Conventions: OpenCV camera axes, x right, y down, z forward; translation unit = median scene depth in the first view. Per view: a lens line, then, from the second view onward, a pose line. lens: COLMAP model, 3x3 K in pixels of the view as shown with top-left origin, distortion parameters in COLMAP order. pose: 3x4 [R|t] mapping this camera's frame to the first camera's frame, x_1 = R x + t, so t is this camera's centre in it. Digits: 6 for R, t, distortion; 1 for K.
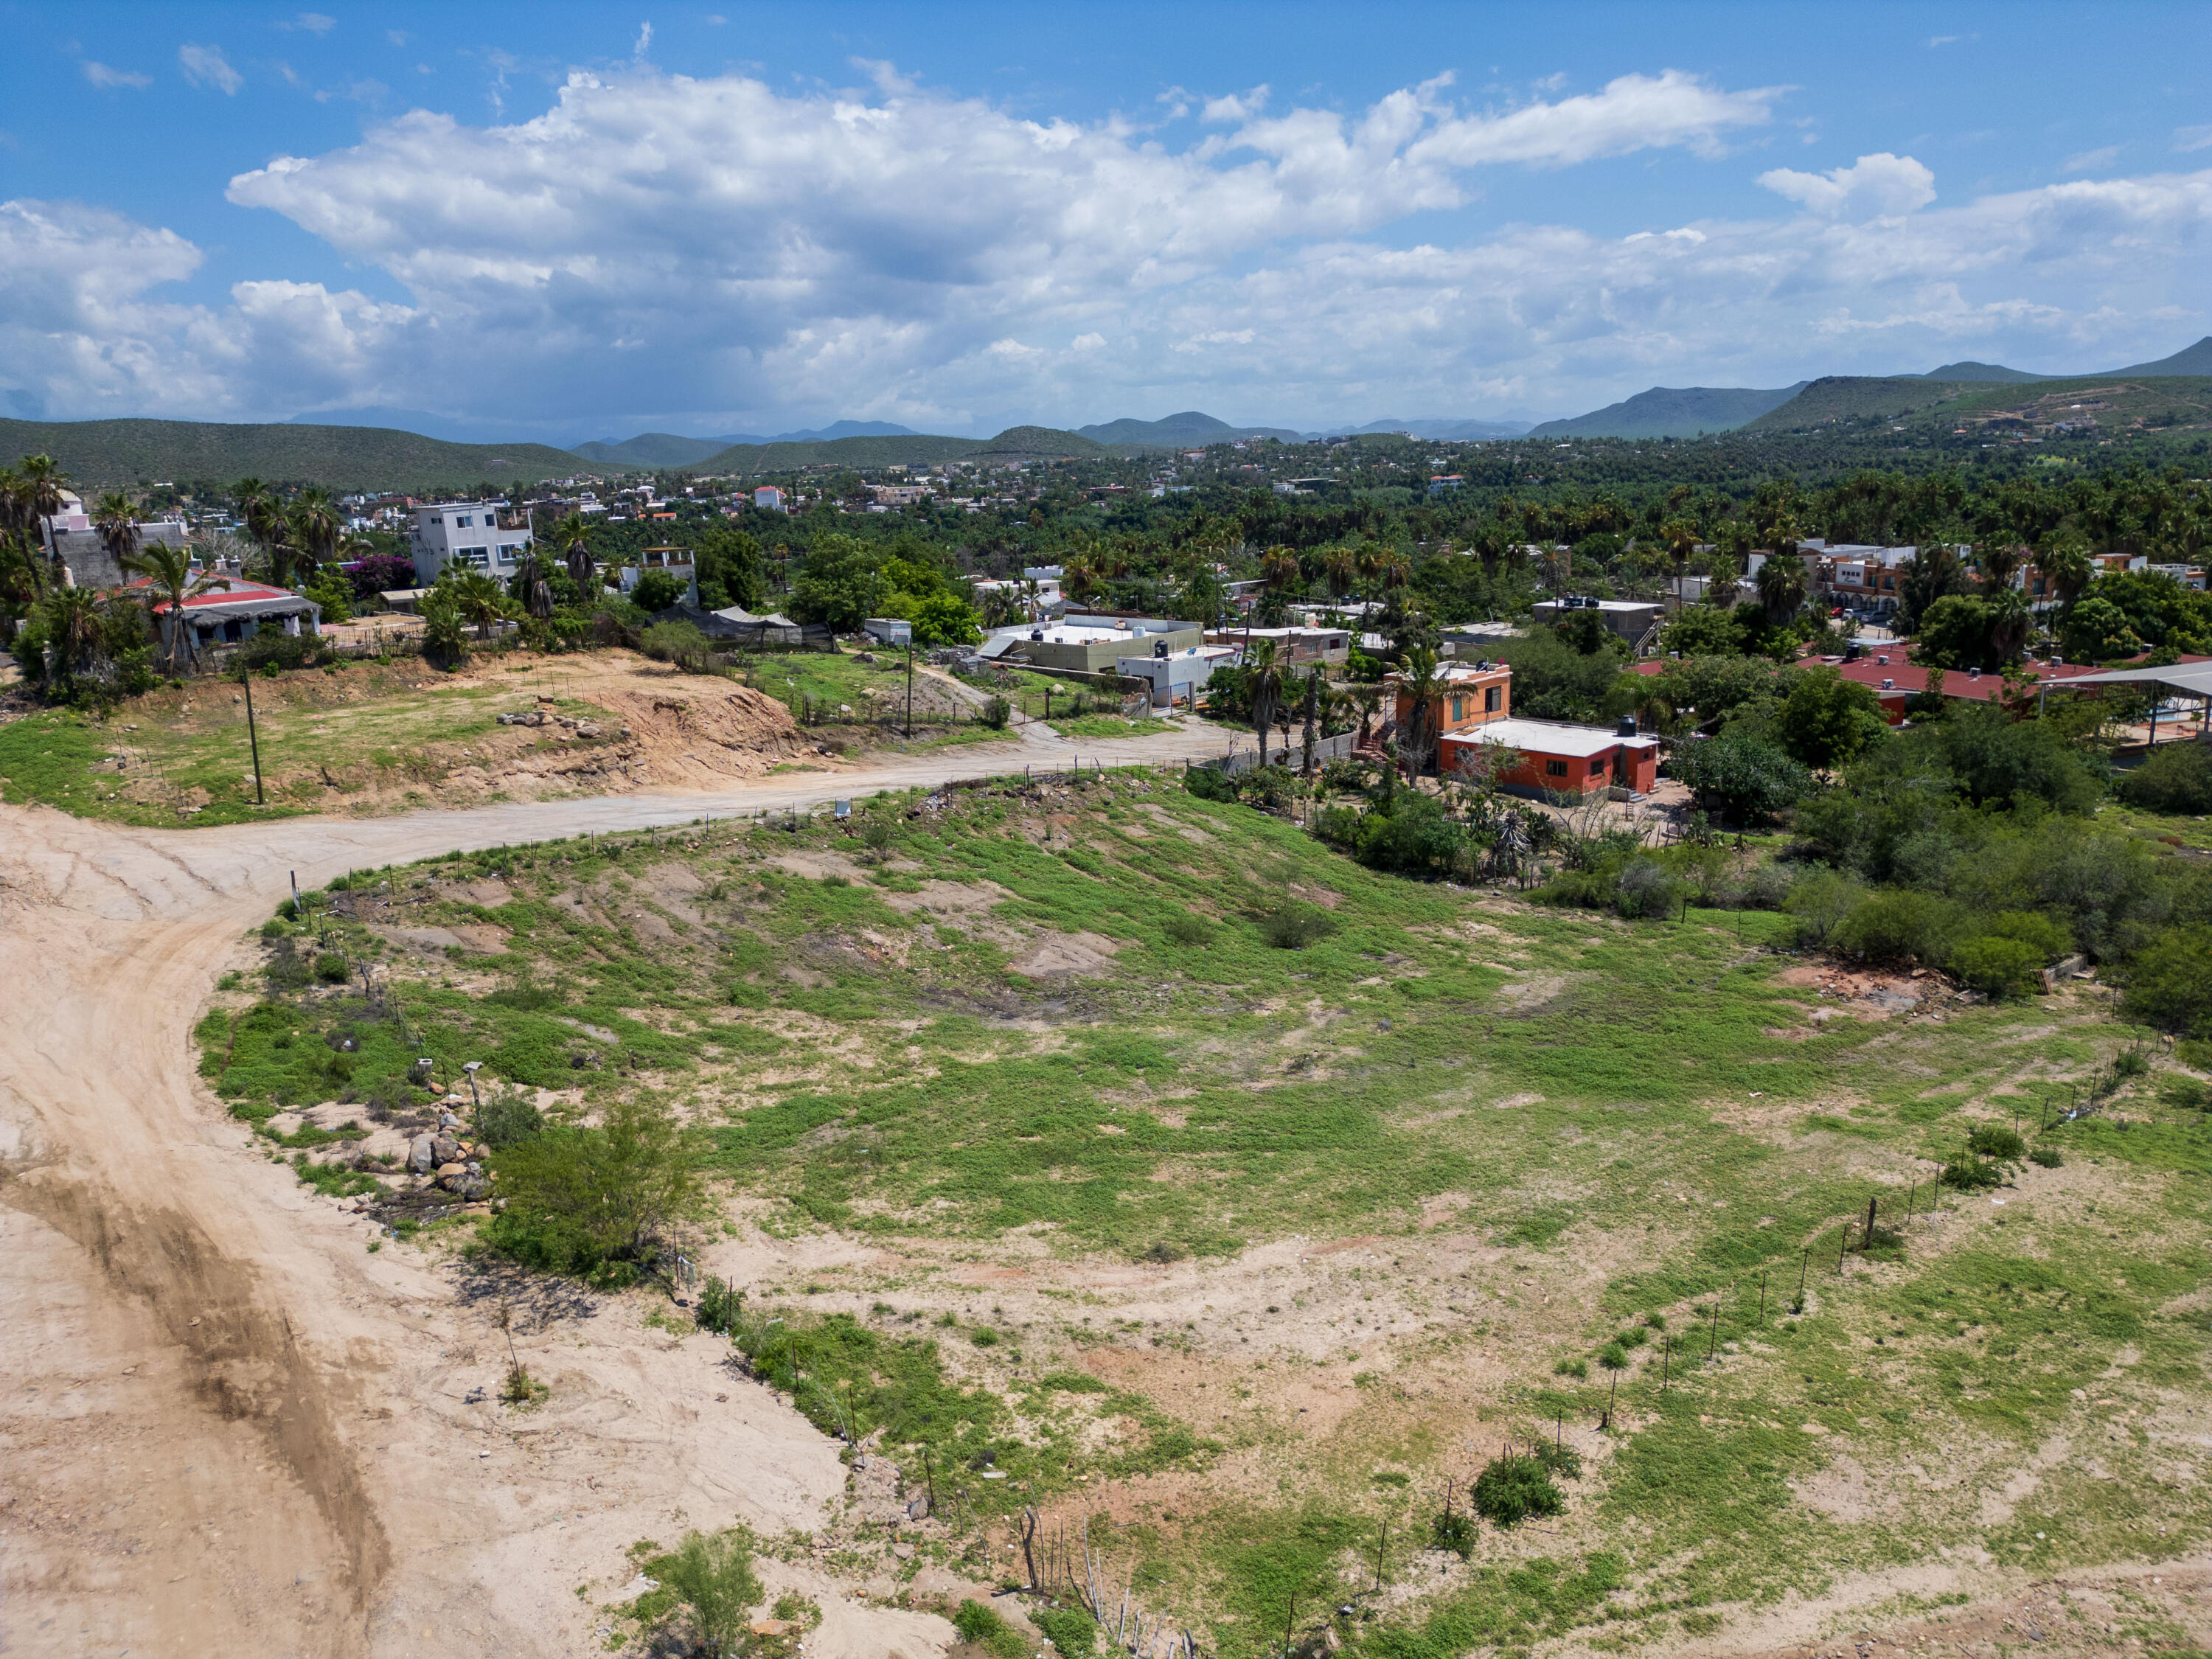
lens RADIAL K [[1547.4, 0, 1106.0], [0, 1547.4, 829.5], [0, 0, 1]] dist [0.064083, -0.060342]
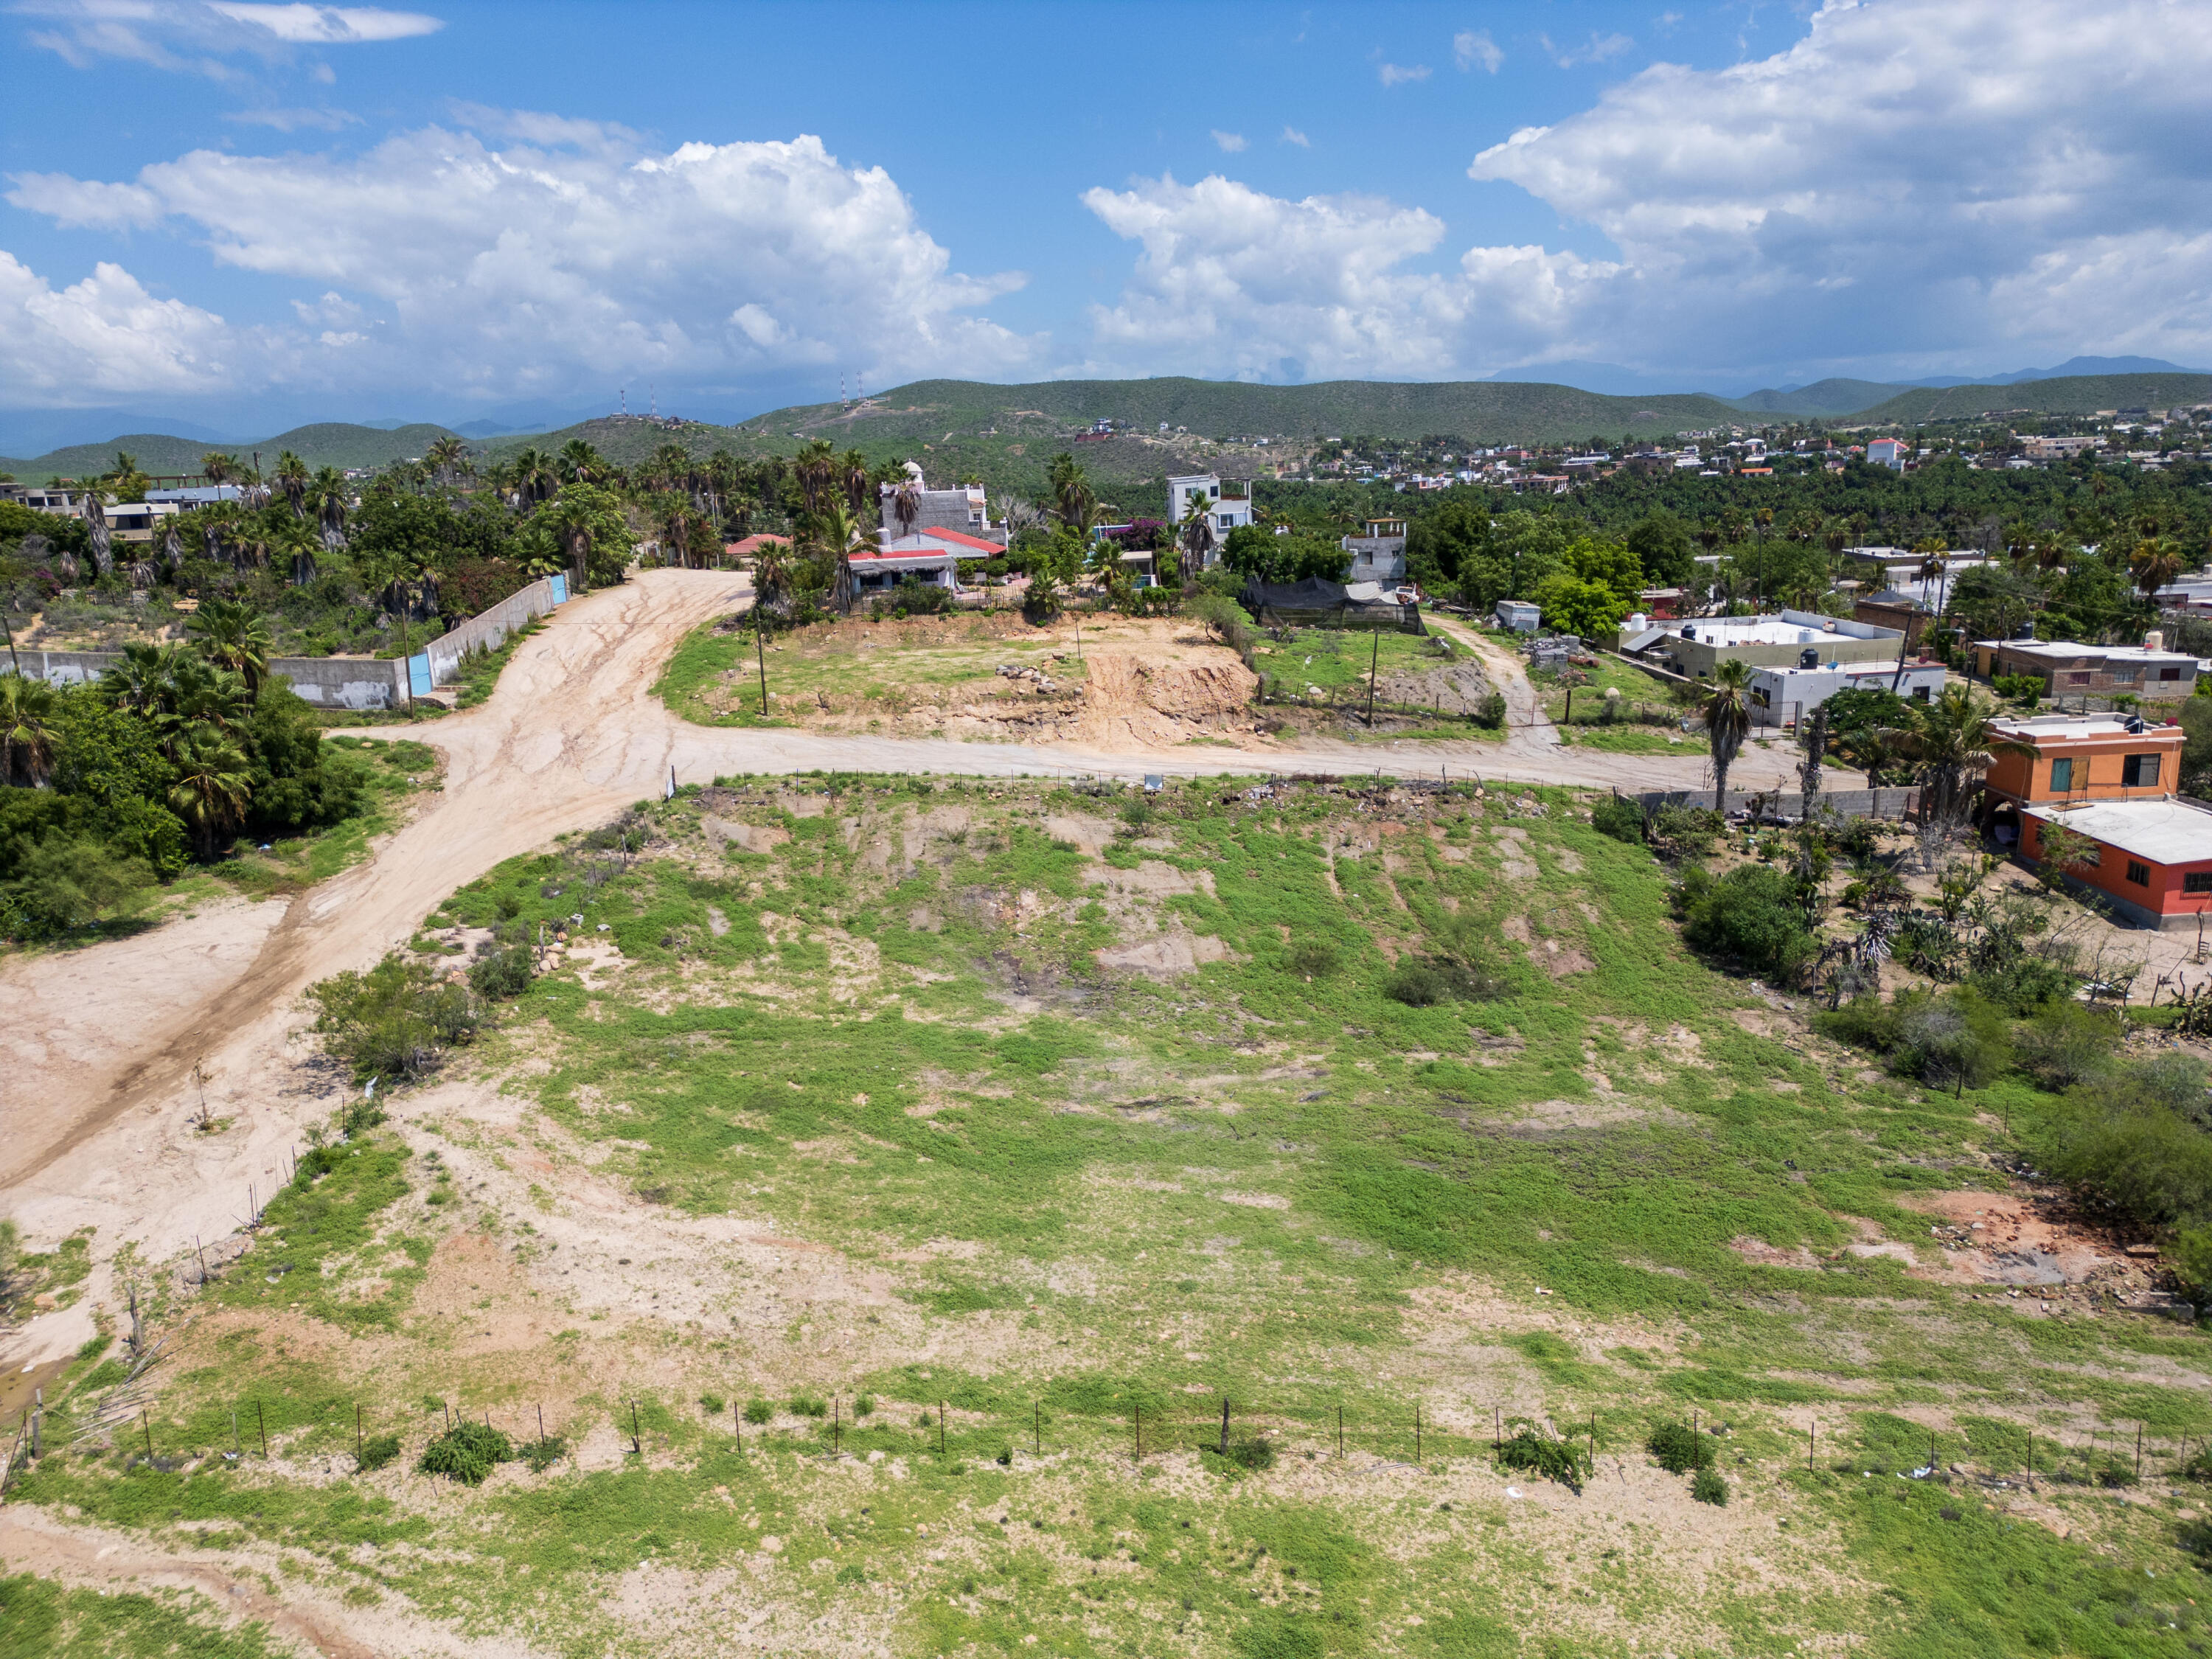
lens RADIAL K [[1535.7, 0, 1106.0], [0, 1535.7, 829.5], [0, 0, 1]] dist [0.074333, -0.060985]
pose [[0.763869, 0.163301, -0.624369, 0.385050], [-0.143539, 0.986214, 0.082331, -0.052795], [0.629207, 0.026732, 0.776778, 0.129950]]
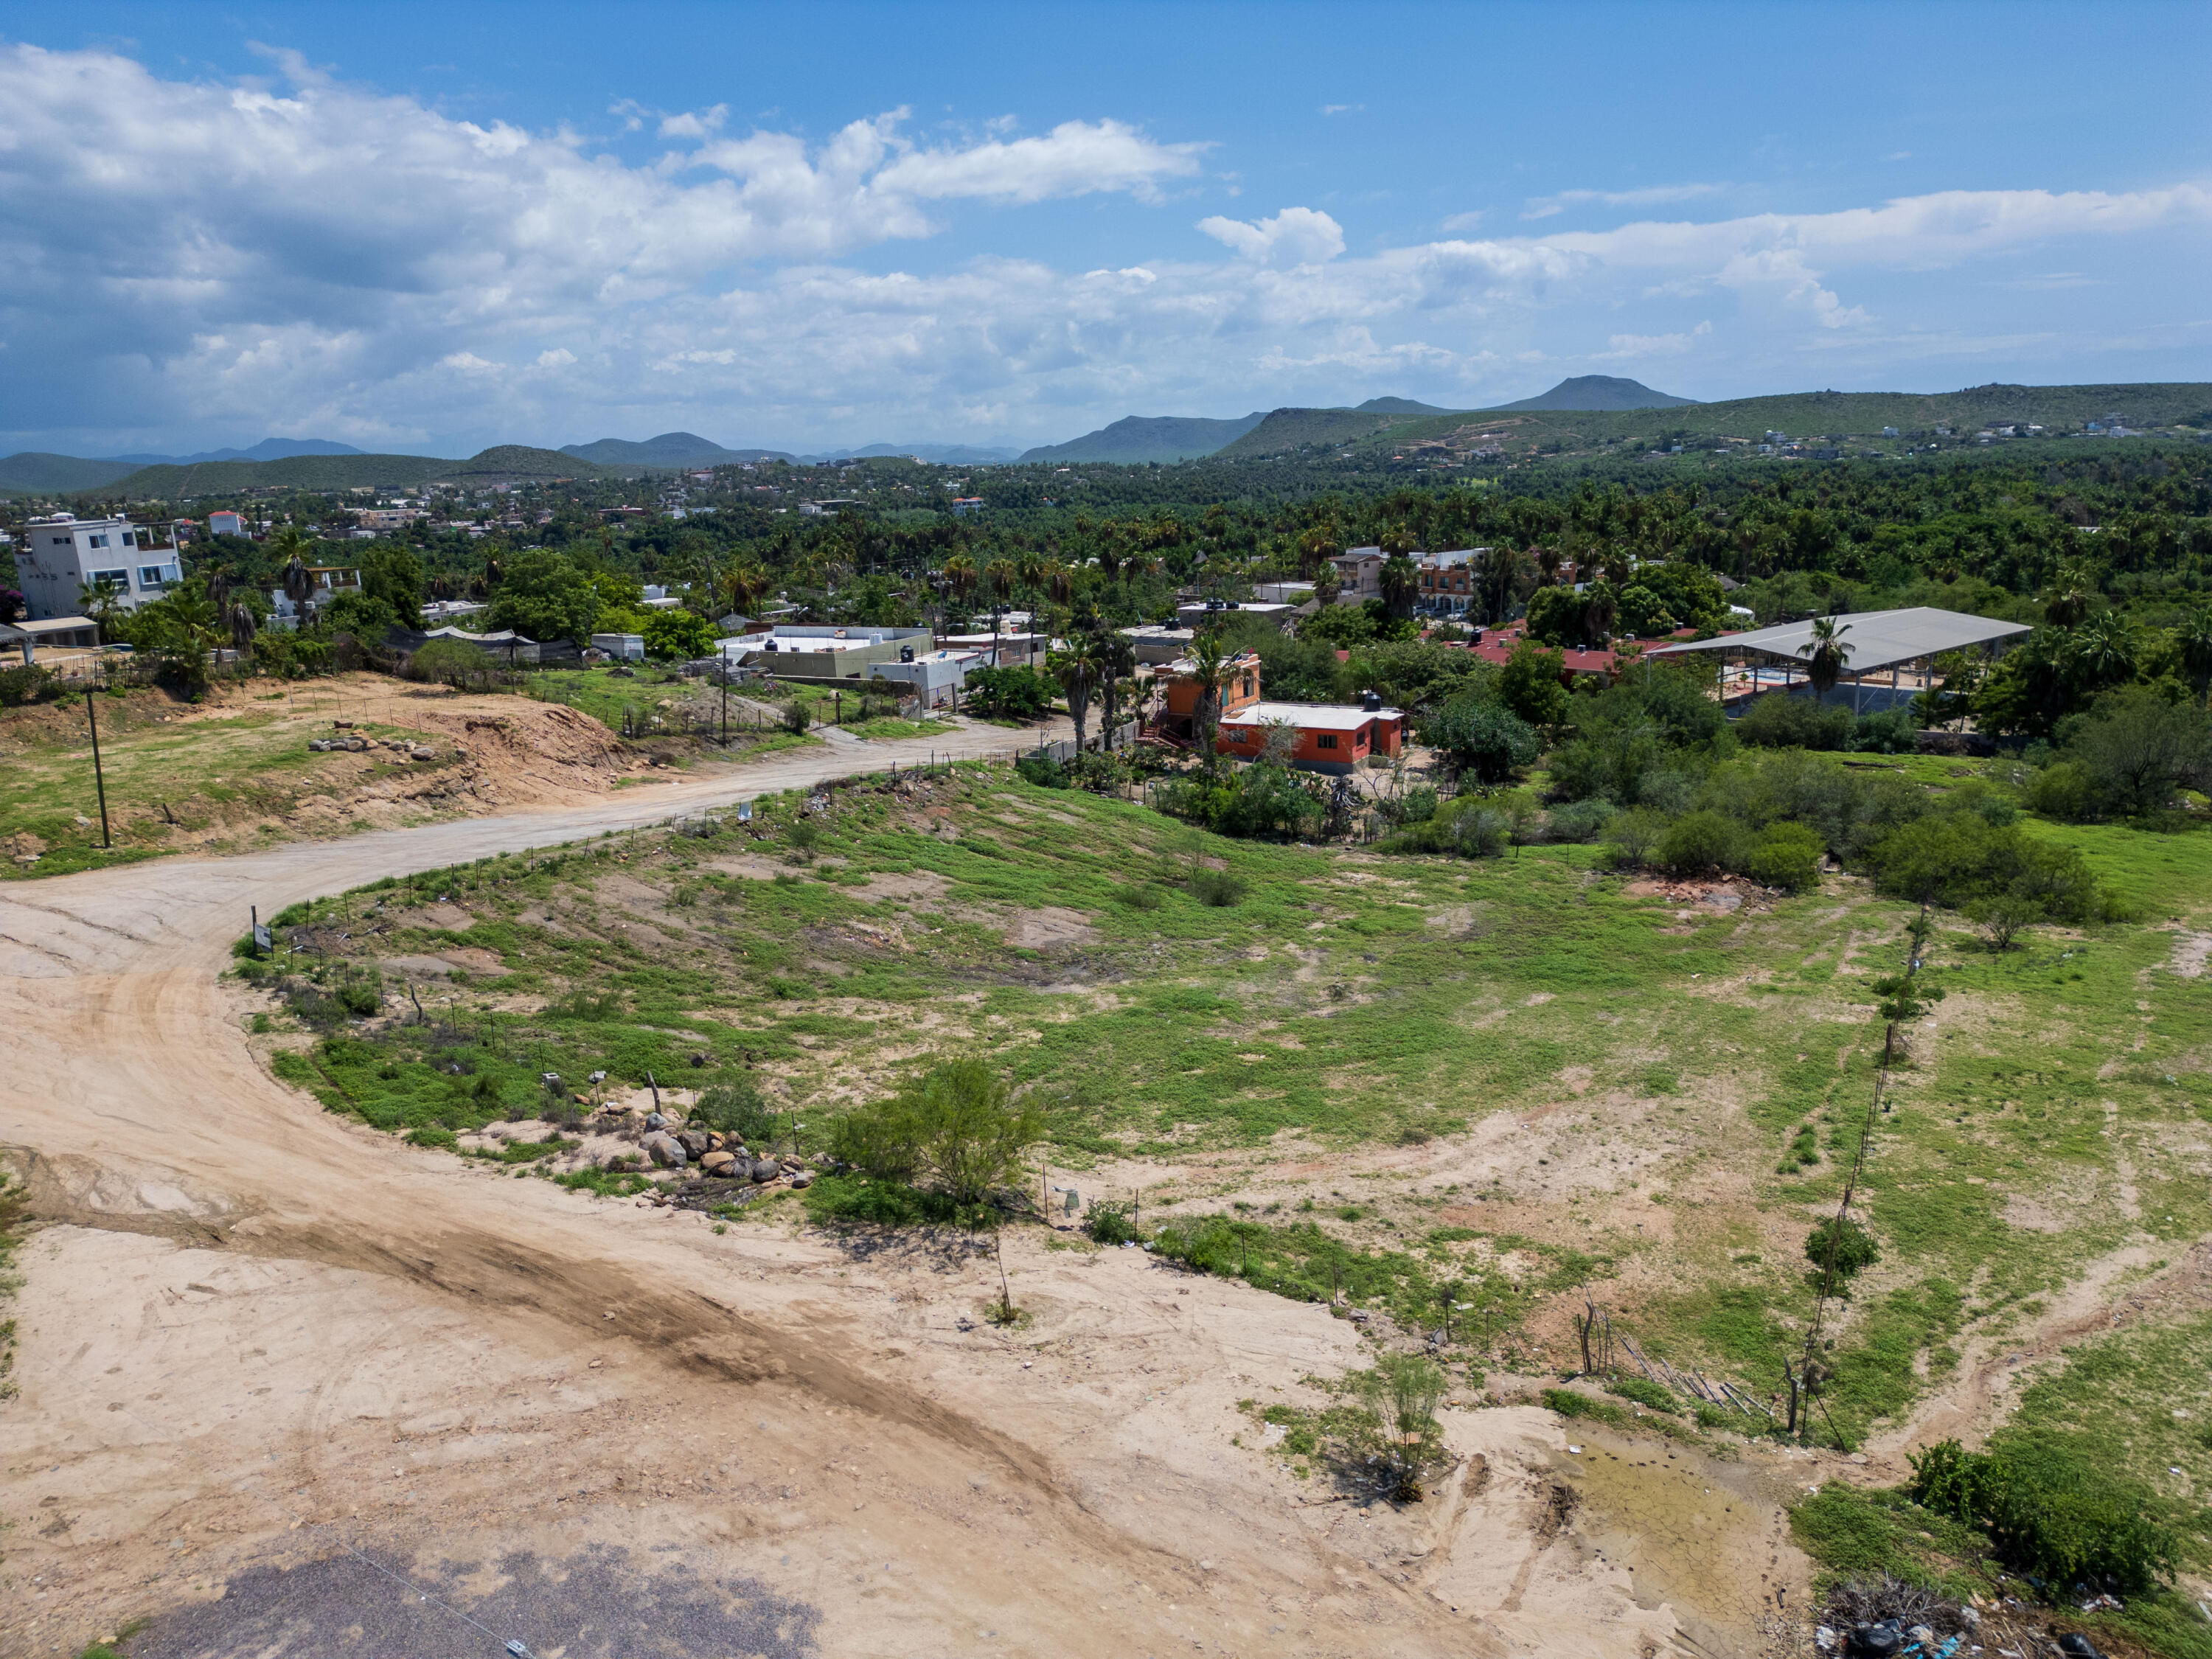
lens RADIAL K [[1547.4, 0, 1106.0], [0, 1547.4, 829.5], [0, 0, 1]] dist [0.064083, -0.060342]
pose [[0.950908, -0.071499, 0.301101, -0.204530], [0.075732, 0.997125, -0.002393, 0.013945], [-0.300064, 0.025079, 0.953589, -0.009252]]
